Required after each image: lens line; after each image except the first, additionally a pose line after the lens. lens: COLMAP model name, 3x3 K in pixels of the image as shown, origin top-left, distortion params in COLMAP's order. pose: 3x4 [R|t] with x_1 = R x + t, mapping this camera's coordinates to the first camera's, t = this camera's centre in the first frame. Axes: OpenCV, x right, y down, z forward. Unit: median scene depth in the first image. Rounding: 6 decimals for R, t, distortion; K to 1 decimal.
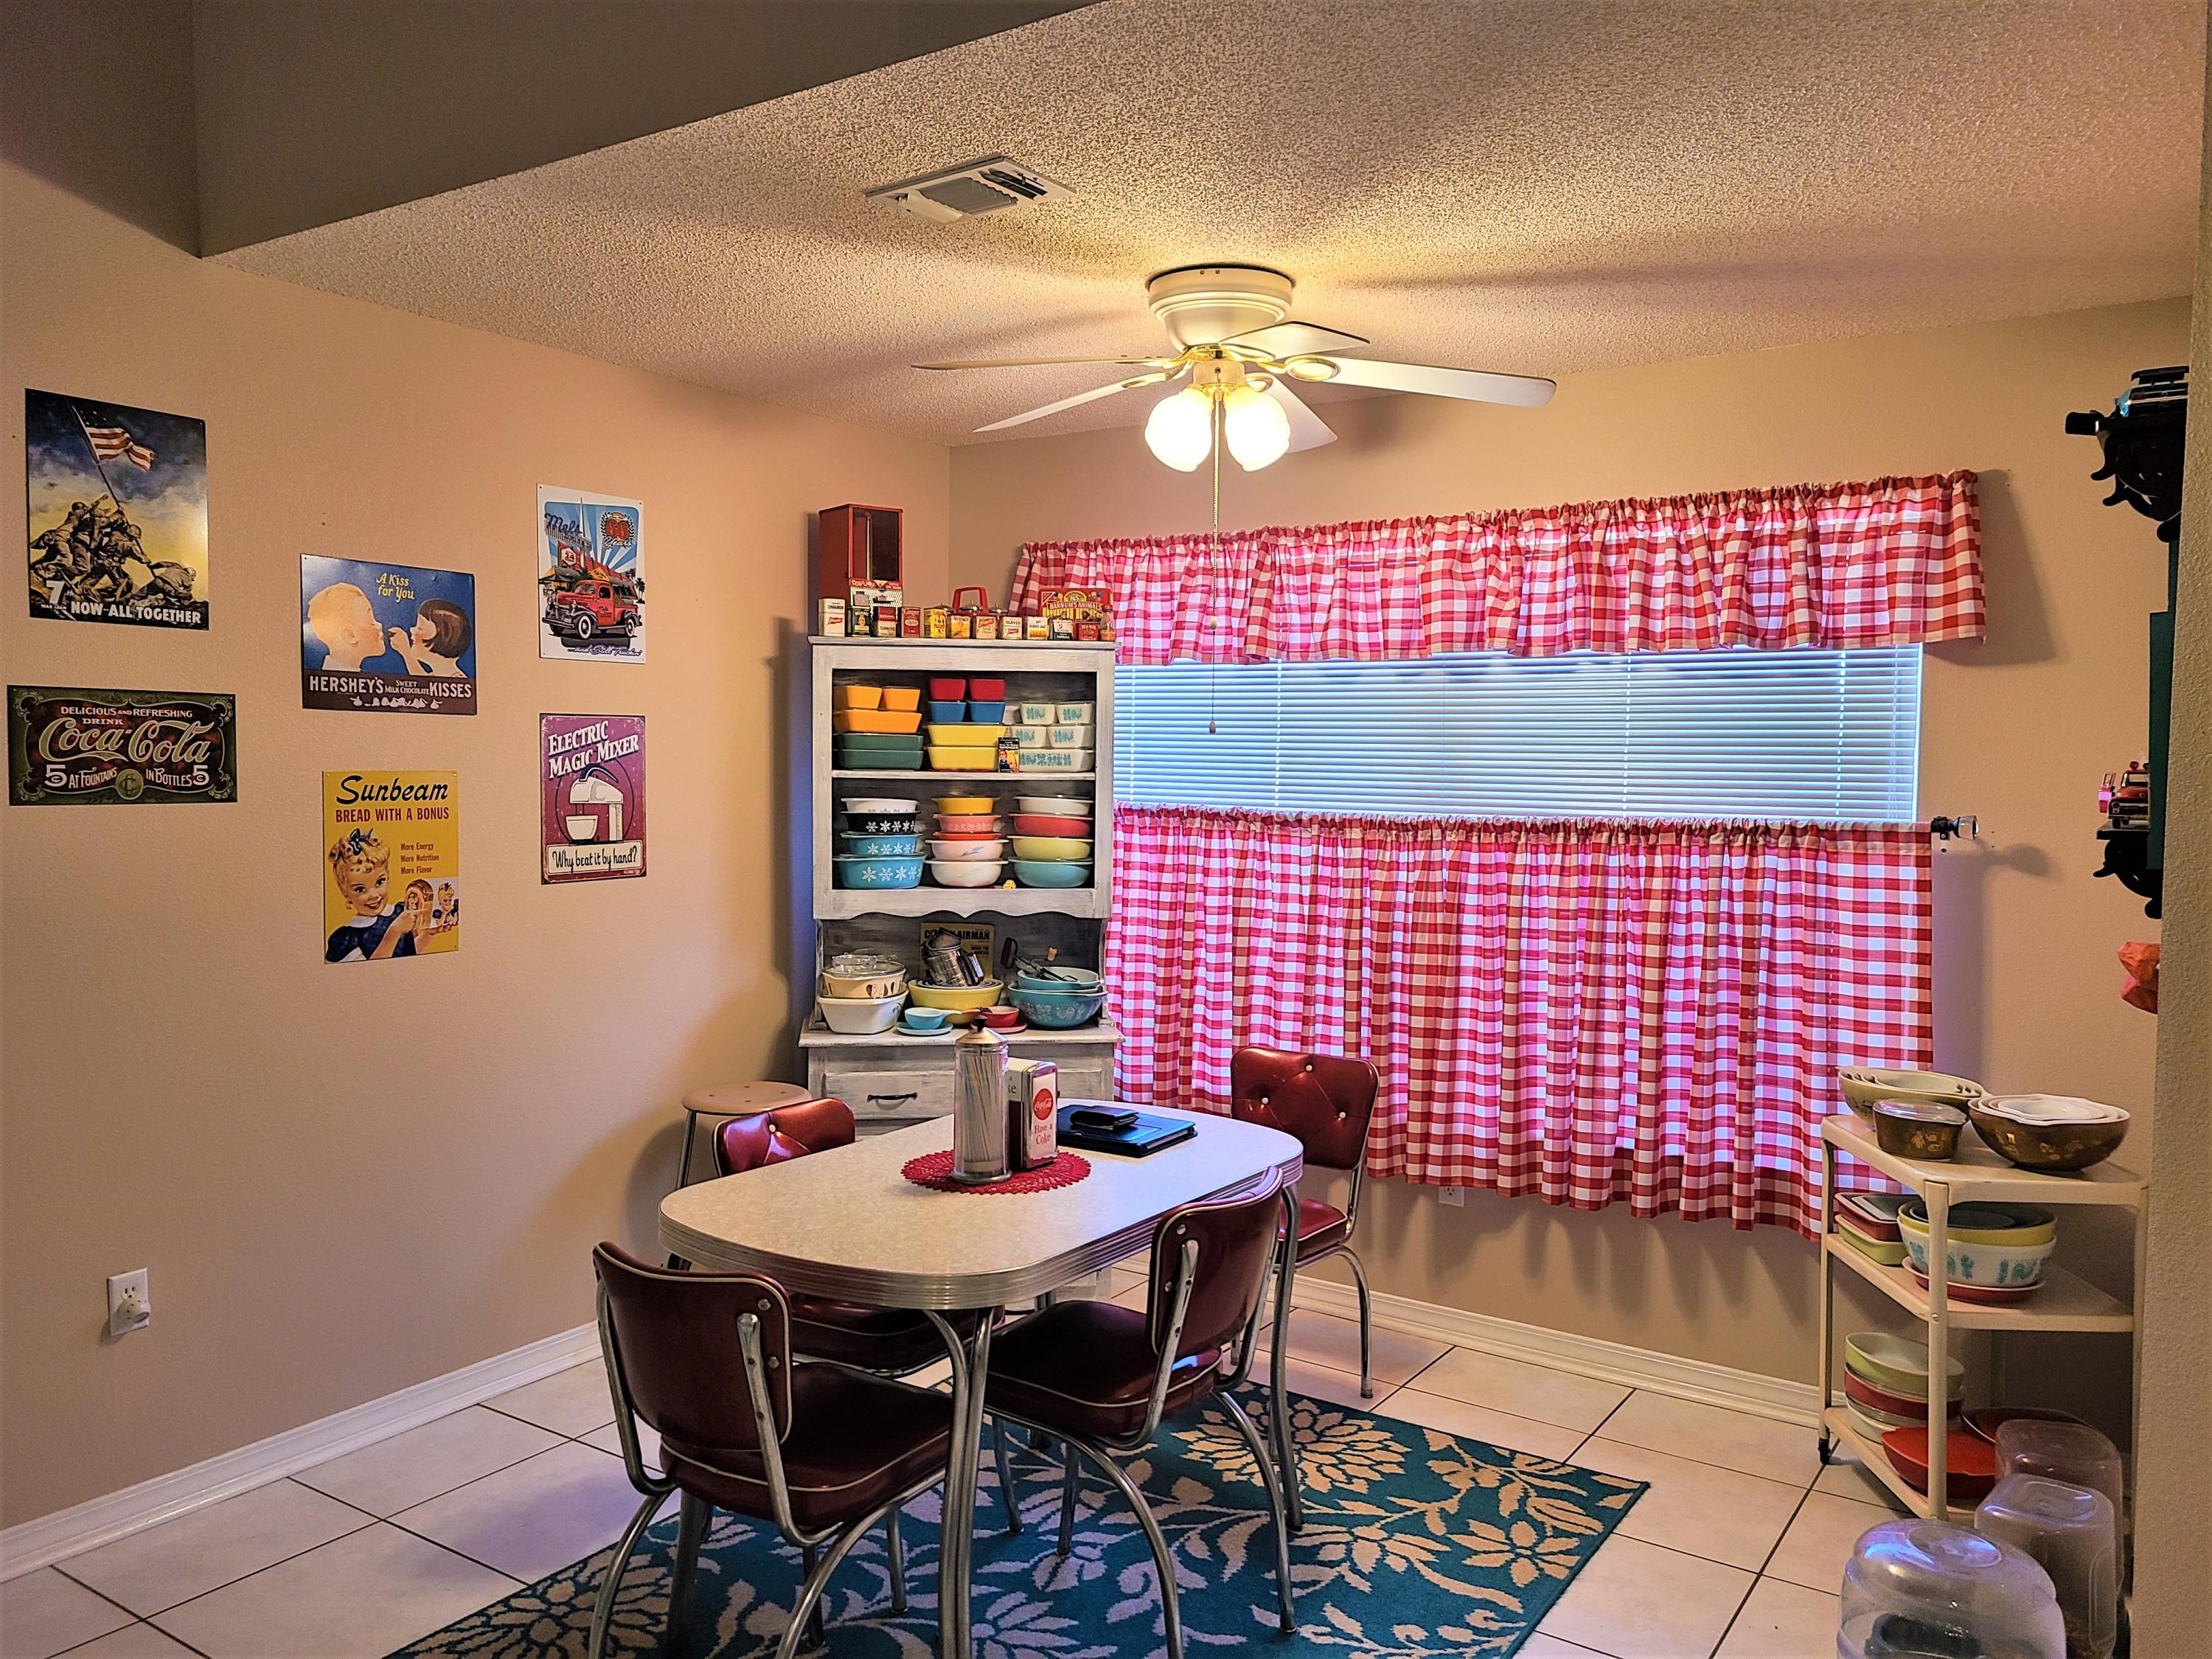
lens RADIAL K [[1661.4, 0, 1095.5], [0, 1661.4, 835.1], [0, 0, 1]] dist [0.077492, -0.060165]
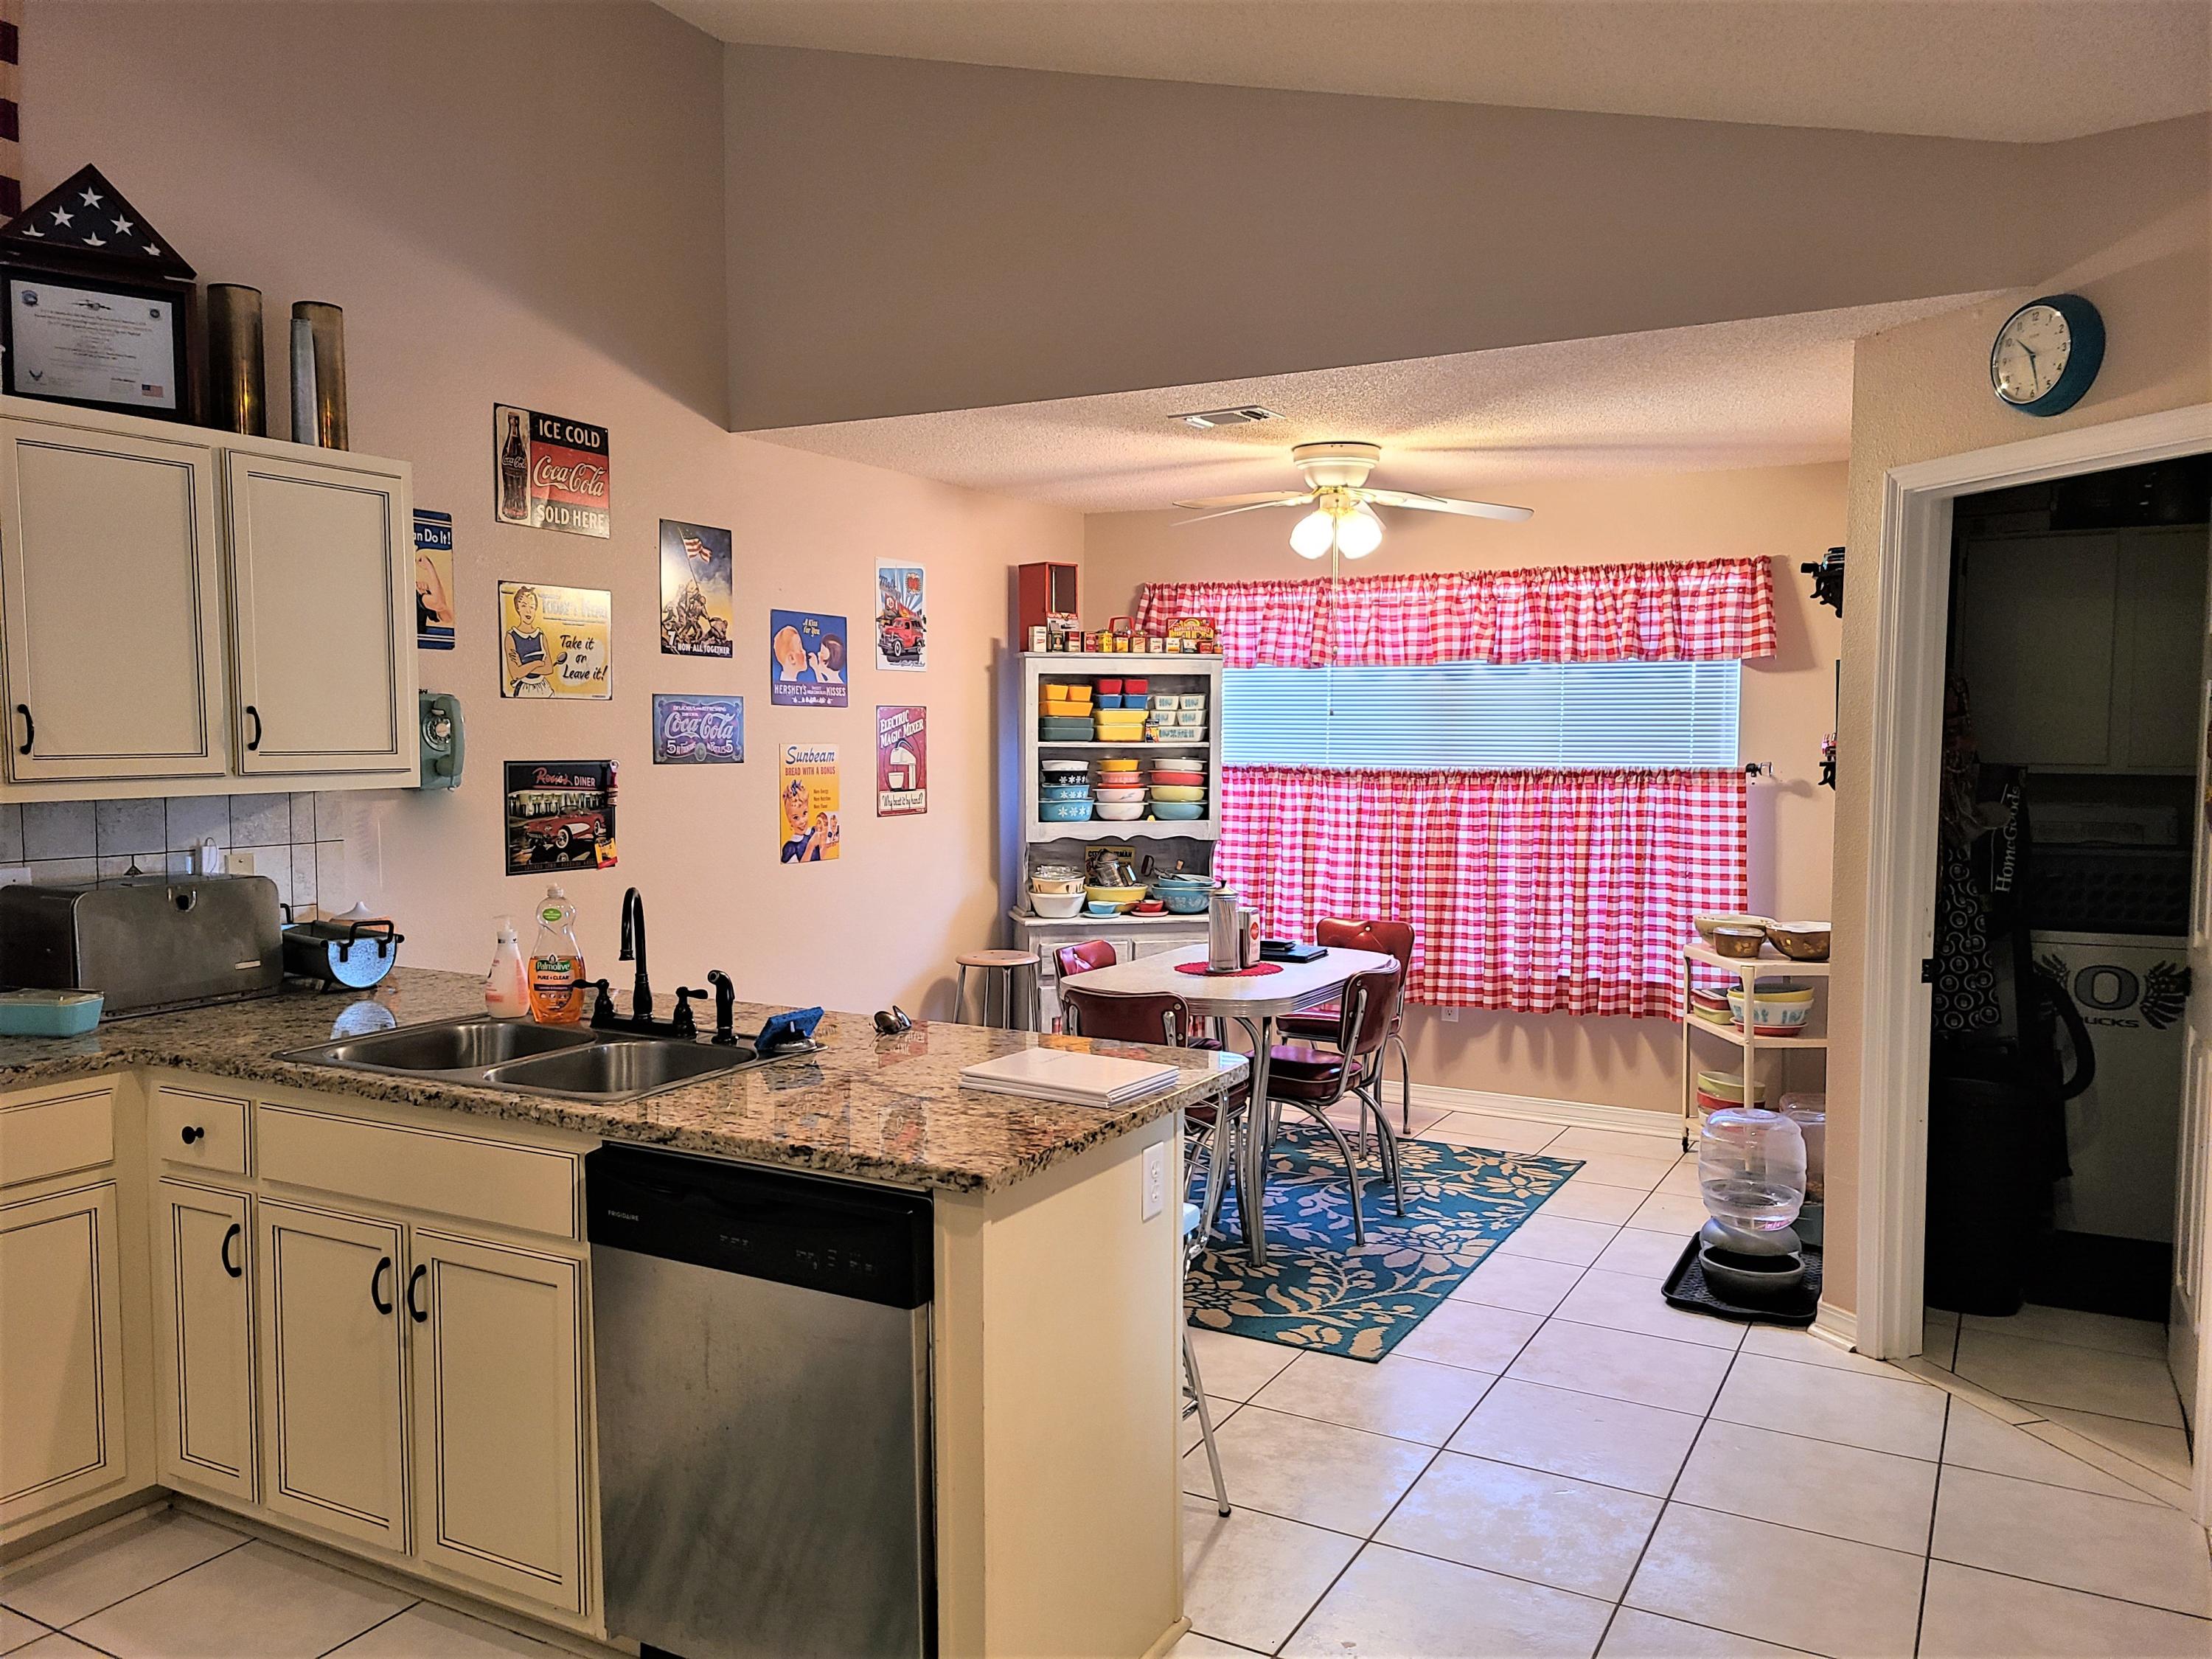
lens RADIAL K [[1661.4, 0, 1114.7], [0, 1661.4, 833.8], [0, 0, 1]] dist [0.077492, -0.060165]
pose [[0.995604, -0.012913, 0.092766, -0.311275], [0.011674, 0.999835, 0.013889, 0.031777], [-0.092931, -0.012745, 0.995591, -0.659275]]
